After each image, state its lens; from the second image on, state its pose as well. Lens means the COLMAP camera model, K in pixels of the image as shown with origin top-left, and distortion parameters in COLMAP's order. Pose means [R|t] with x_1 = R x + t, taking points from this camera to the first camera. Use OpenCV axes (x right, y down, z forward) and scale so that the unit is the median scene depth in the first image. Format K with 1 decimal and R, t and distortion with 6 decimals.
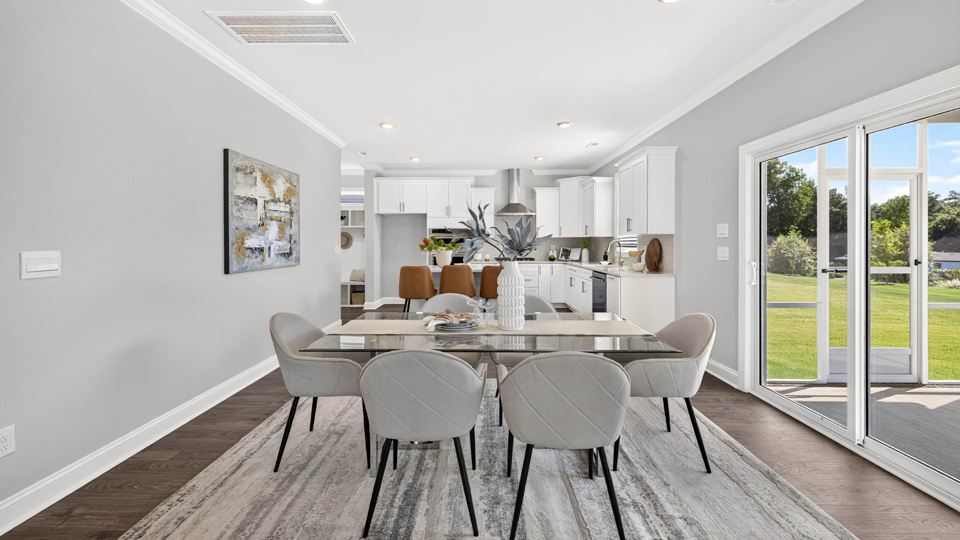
lens RADIAL K [[402.4, 0, 482.4], [0, 402.4, 248.9], [0, 0, 1]] dist [0.000457, -0.000018]
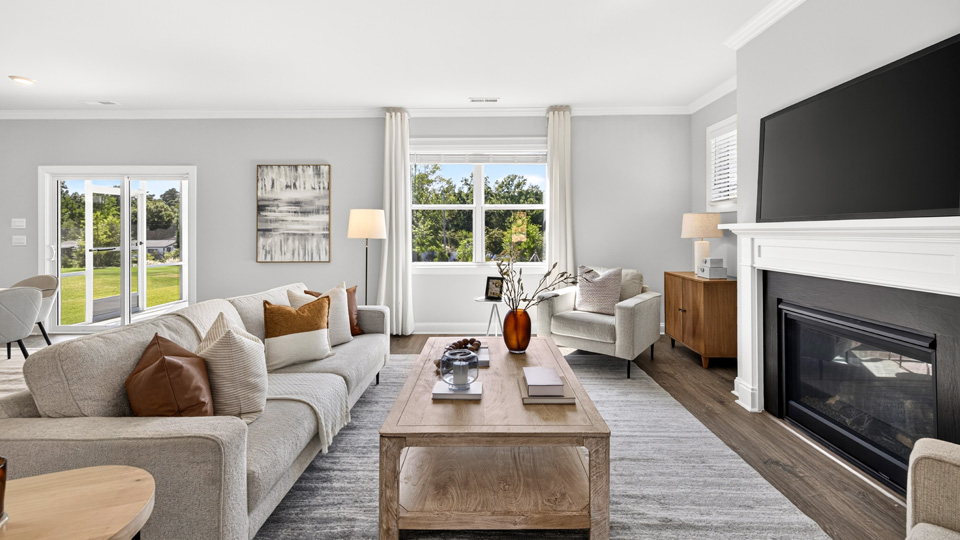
lens RADIAL K [[402.0, 0, 479.4], [0, 402.0, 230.0], [0, 0, 1]] dist [-0.001058, -0.000548]
pose [[0.009308, 0.005192, 0.999943, -0.745687], [0.014505, 0.999881, -0.005327, 0.005955], [-0.999851, 0.014553, 0.009231, -0.563823]]
